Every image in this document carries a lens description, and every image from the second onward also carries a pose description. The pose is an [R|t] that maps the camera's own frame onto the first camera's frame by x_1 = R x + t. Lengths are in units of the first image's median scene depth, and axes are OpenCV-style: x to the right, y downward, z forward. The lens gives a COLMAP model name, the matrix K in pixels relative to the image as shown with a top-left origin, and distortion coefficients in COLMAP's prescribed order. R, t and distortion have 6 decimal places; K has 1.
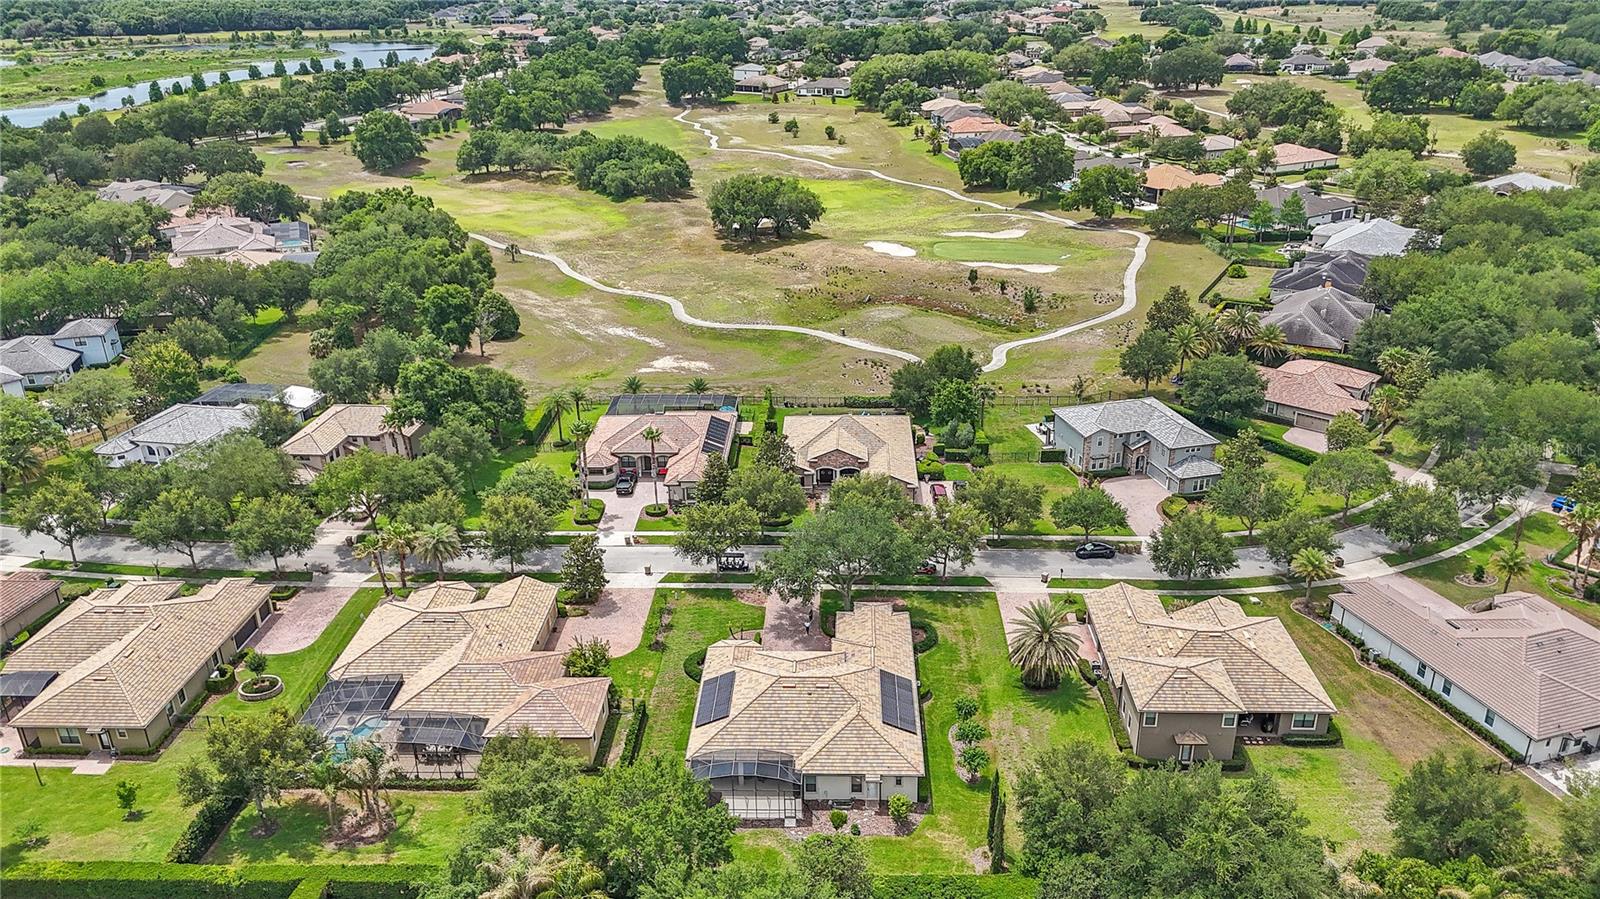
lens RADIAL K [[1171.0, 0, 801.1], [0, 1171.0, 459.0], [0, 0, 1]] dist [0.078262, -0.080555]
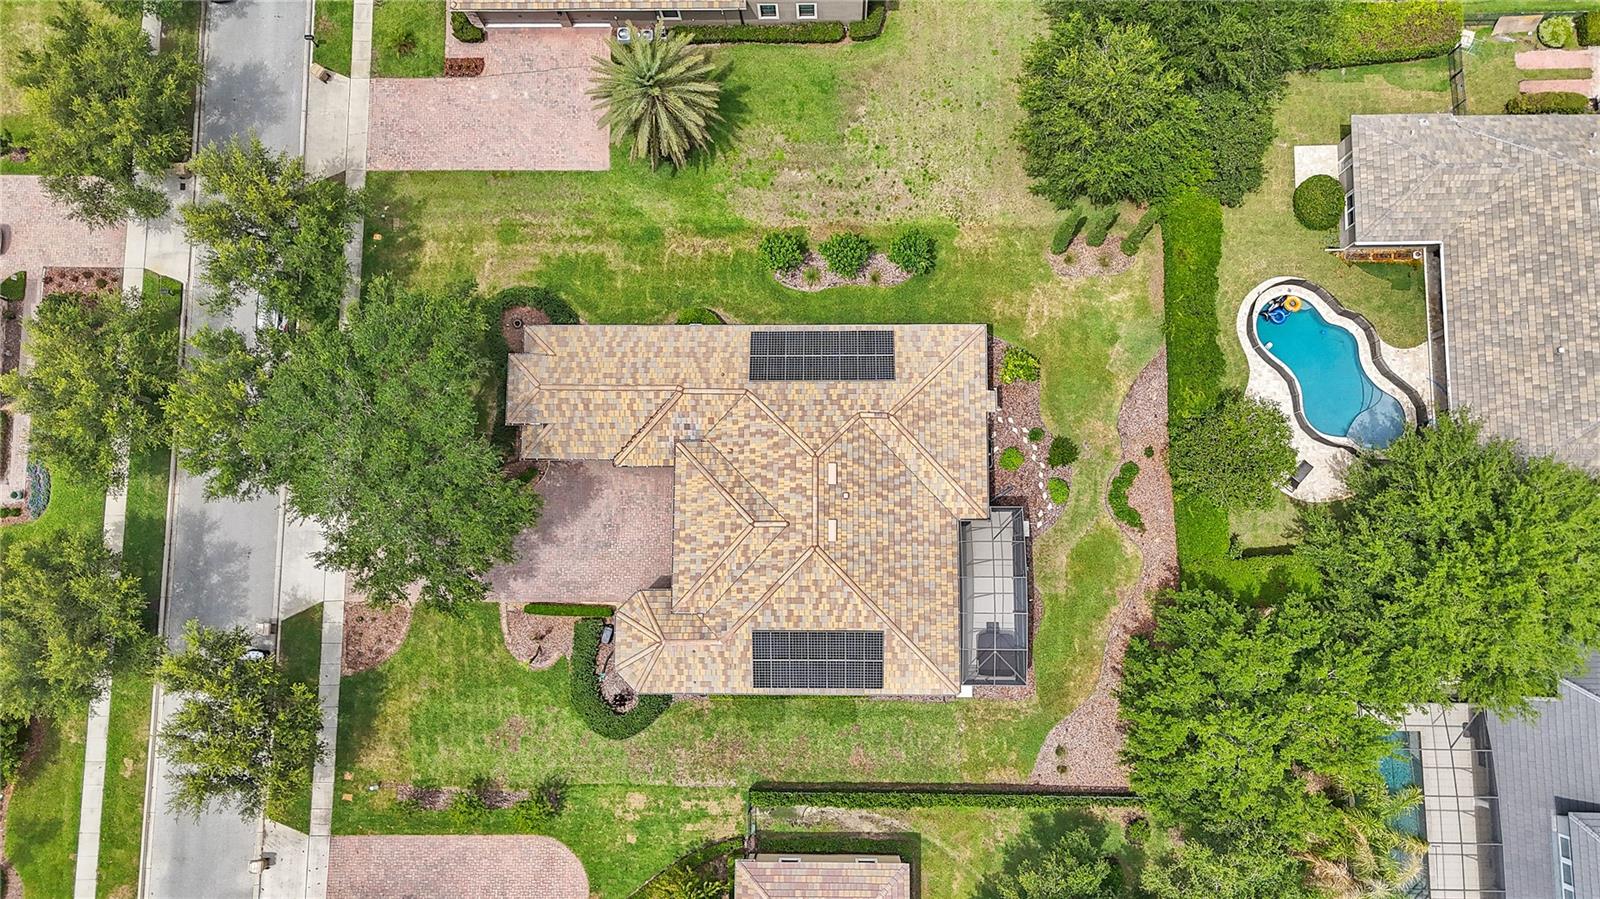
lens RADIAL K [[1171.0, 0, 801.1], [0, 1171.0, 459.0], [0, 0, 1]] dist [0.078262, -0.080555]
pose [[-0.032555, -0.990484, 0.133719, -0.032319], [0.430280, 0.106867, 0.896347, -0.209293], [-0.902108, 0.086717, 0.422706, 0.473839]]
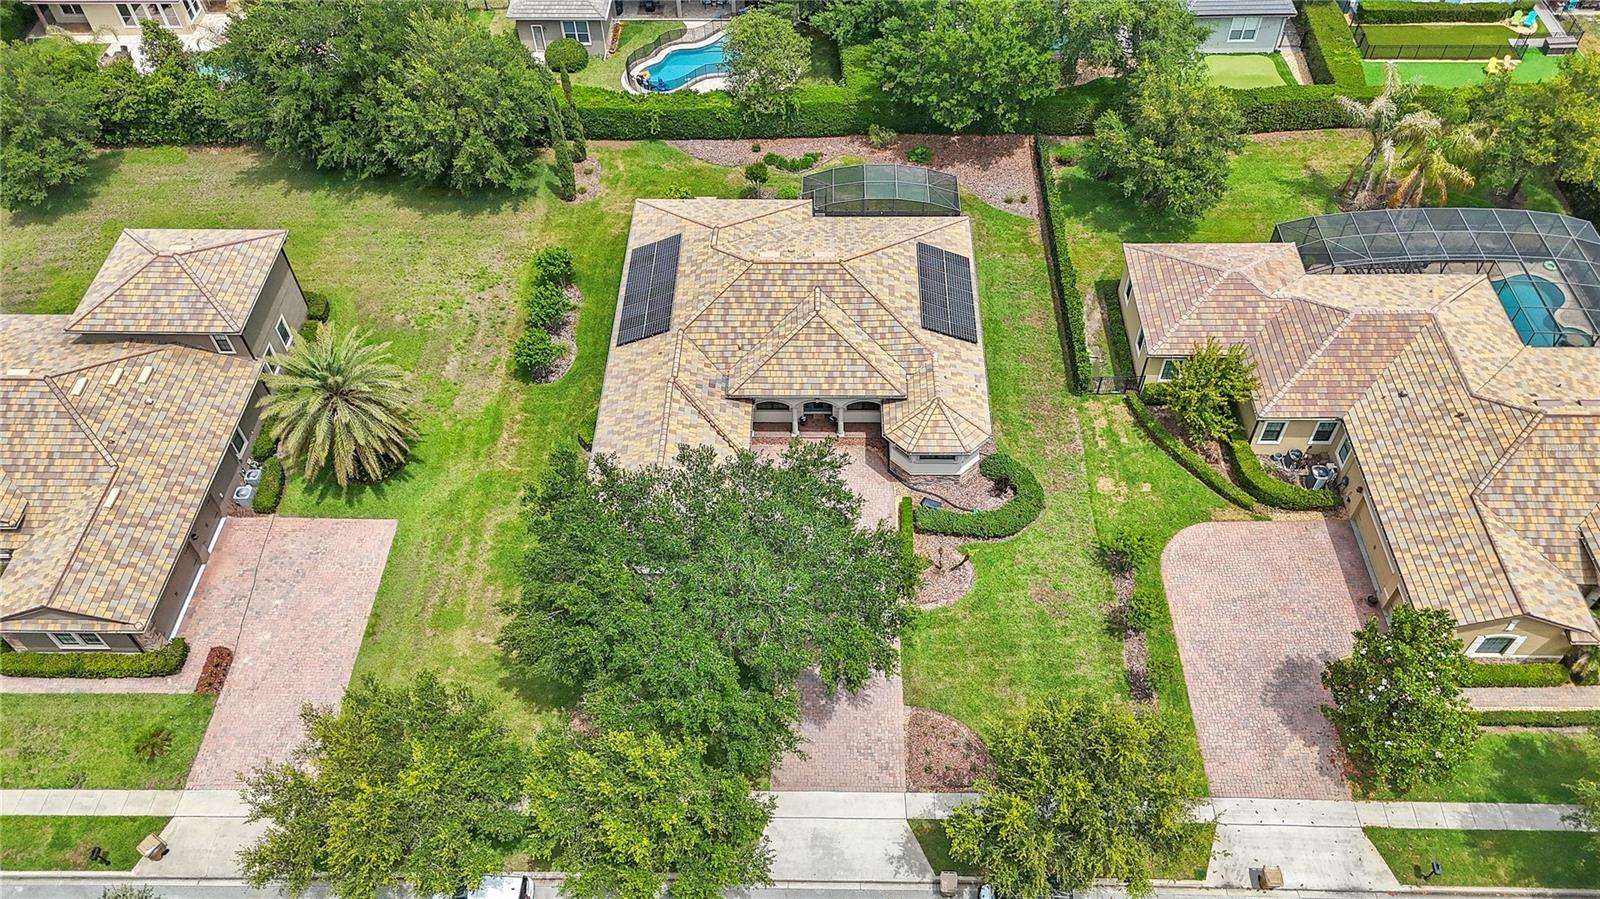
lens RADIAL K [[1171.0, 0, 801.1], [0, 1171.0, 459.0], [0, 0, 1]] dist [0.078262, -0.080555]
pose [[-0.999292, 0.033851, 0.016406, -0.002759], [0.025161, 0.277296, 0.960455, -0.224359], [0.027963, 0.960188, -0.277952, 0.786742]]
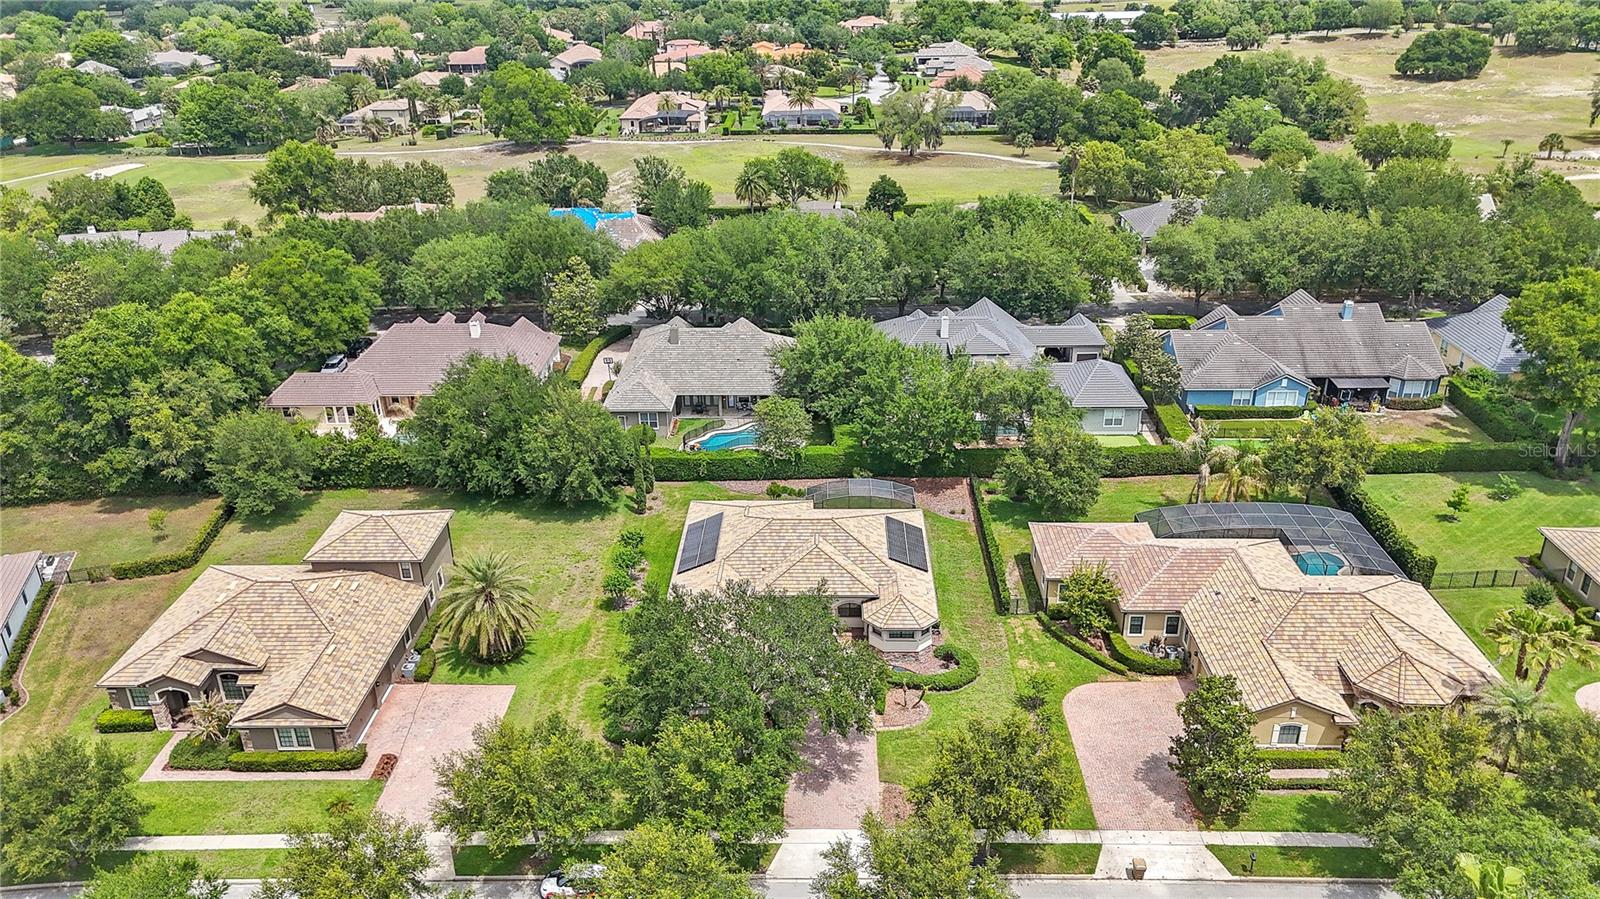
lens RADIAL K [[1171.0, 0, 801.1], [0, 1171.0, 459.0], [0, 0, 1]] dist [0.078262, -0.080555]
pose [[-0.999372, 0.035294, 0.003072, 0.000689], [0.025562, 0.658334, 0.752292, -0.313402], [0.024529, 0.751898, -0.658823, 0.961387]]
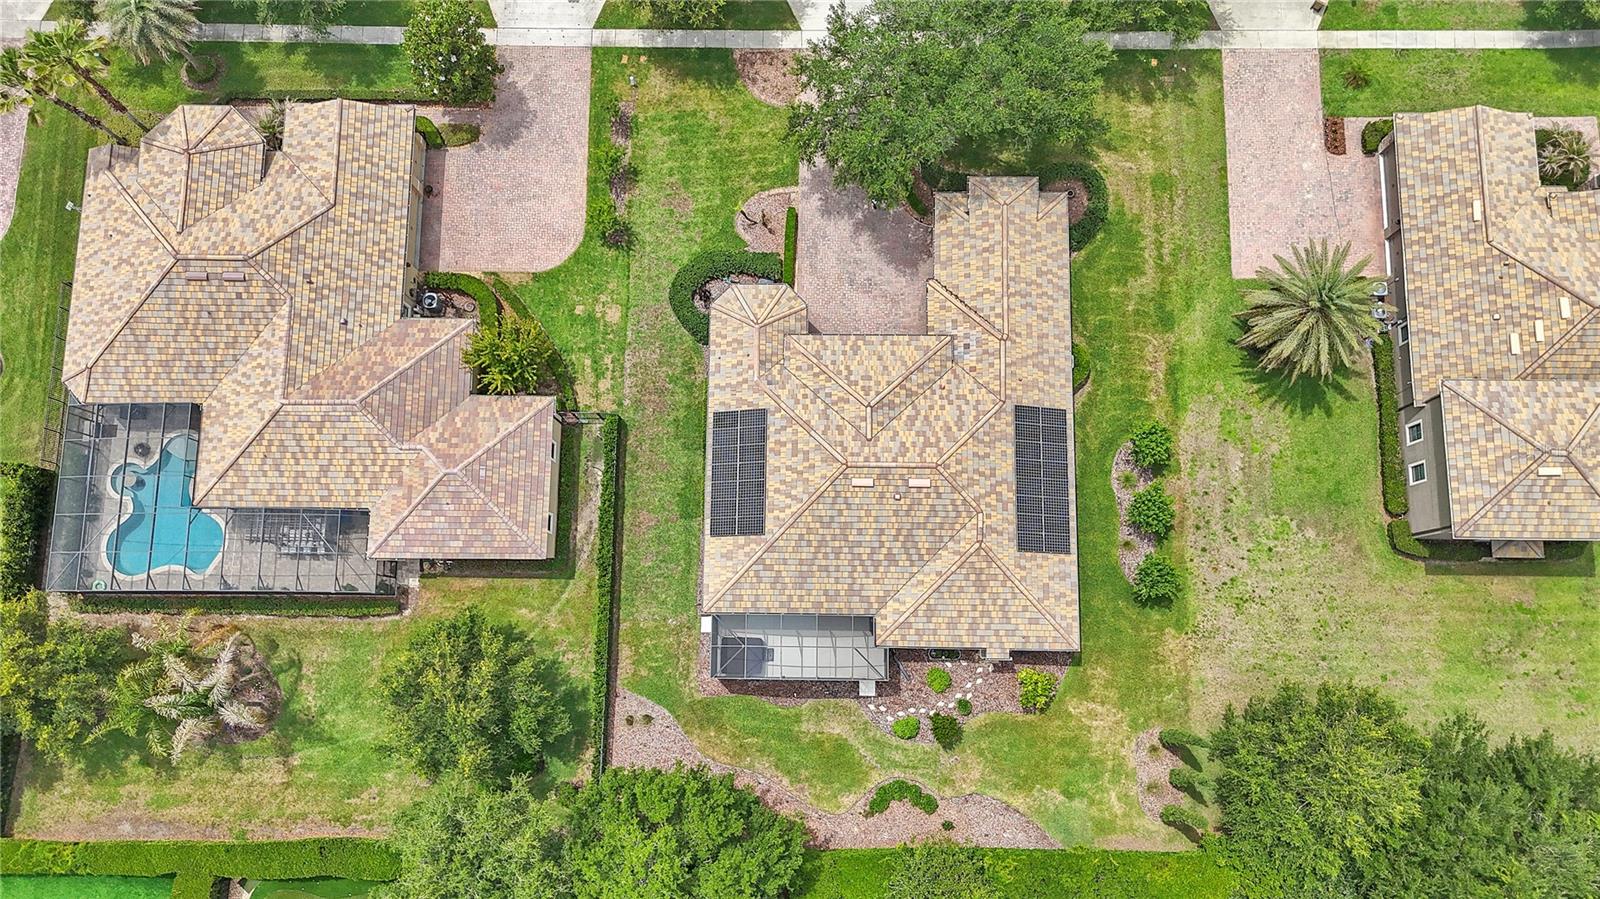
lens RADIAL K [[1171.0, 0, 801.1], [0, 1171.0, 459.0], [0, 0, 1]] dist [0.078262, -0.080555]
pose [[0.999706, -0.024265, -0.000033, -0.025274], [0.013483, 0.554353, 0.832172, -0.186606], [-0.020174, -0.831928, 0.554517, 0.424280]]
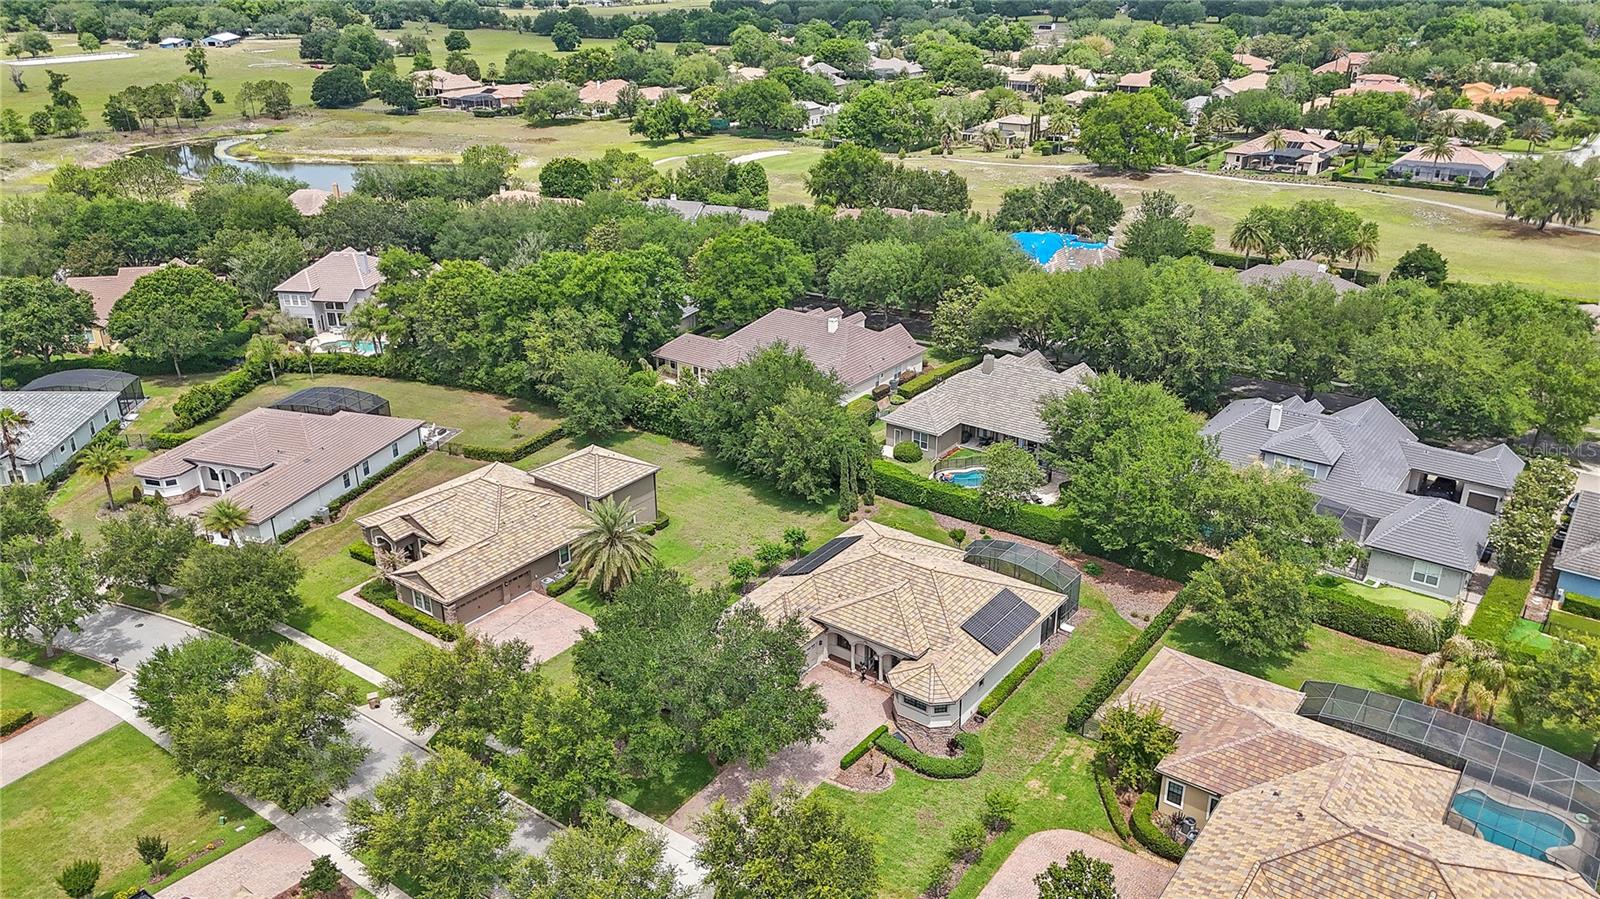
lens RADIAL K [[1171.0, 0, 801.1], [0, 1171.0, 459.0], [0, 0, 1]] dist [0.078262, -0.080555]
pose [[-0.821407, -0.207416, 0.531290, -0.230565], [0.249817, 0.706571, 0.662079, -0.280335], [-0.512720, 0.676562, -0.528567, 0.896153]]
